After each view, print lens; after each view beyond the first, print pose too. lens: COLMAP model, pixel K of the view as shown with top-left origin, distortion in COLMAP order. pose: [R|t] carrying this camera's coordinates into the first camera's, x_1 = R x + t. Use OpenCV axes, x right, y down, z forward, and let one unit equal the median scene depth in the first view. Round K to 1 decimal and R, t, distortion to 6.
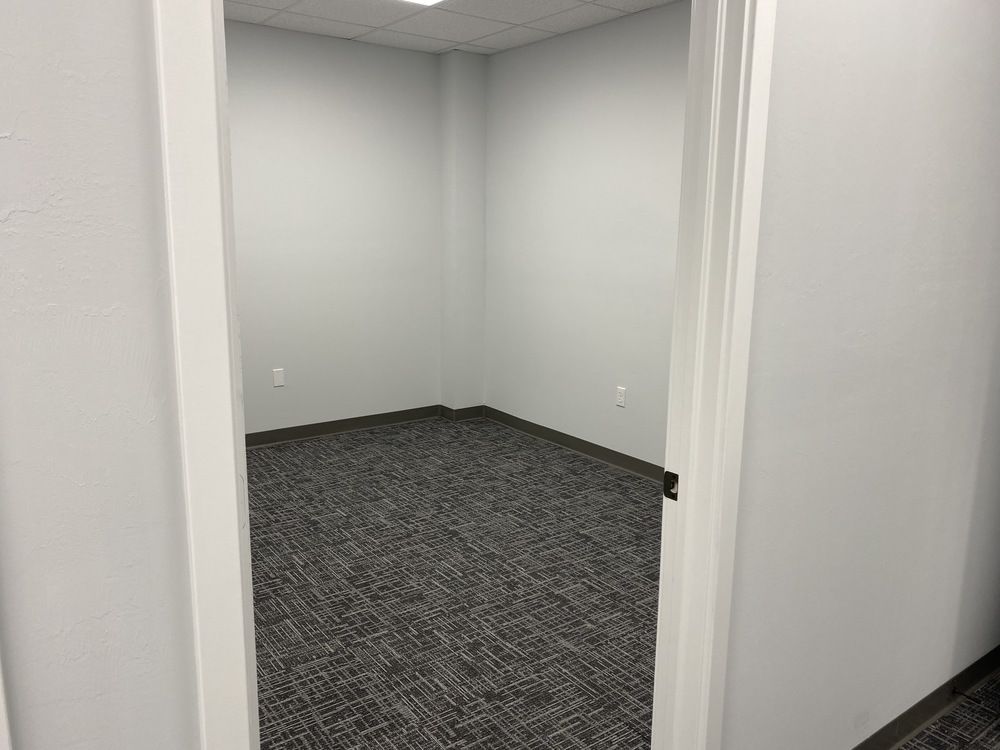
lens RADIAL K [[764.8, 0, 500.0], [0, 764.8, 375.0], [0, 0, 1]] dist [-0.001816, 0.000388]
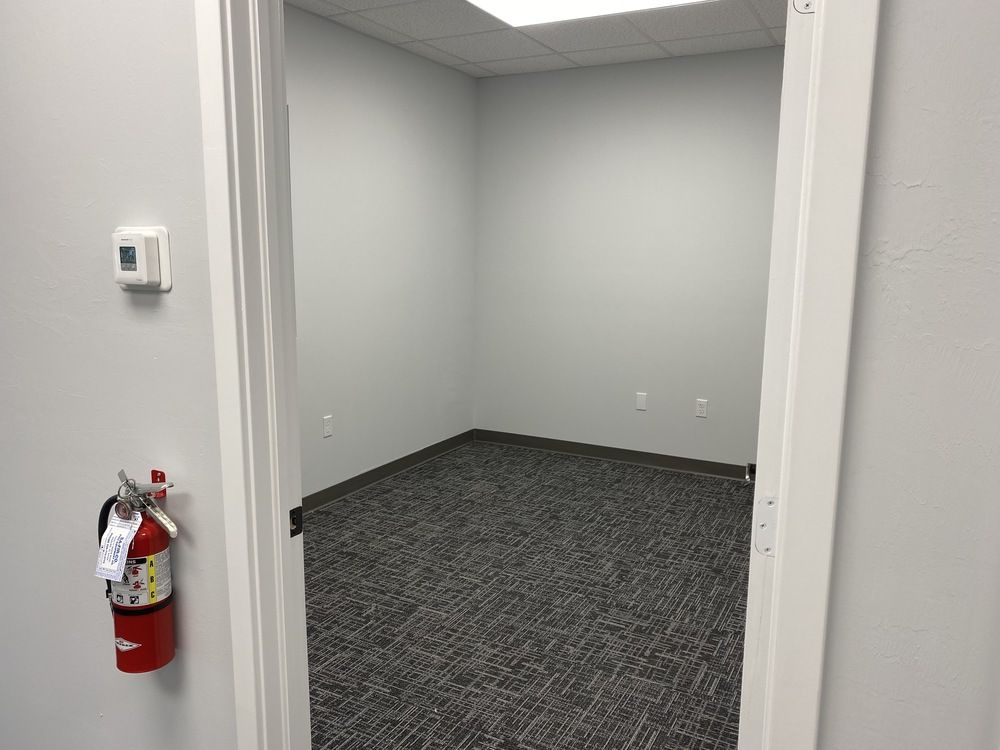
lens RADIAL K [[764.8, 0, 500.0], [0, 764.8, 375.0], [0, 0, 1]] dist [-0.001816, 0.000388]
pose [[0.897834, -0.087533, 0.431546, -0.552874], [0.092745, 0.995649, 0.008998, -0.038172], [-0.430456, 0.031945, 0.902046, 0.114119]]
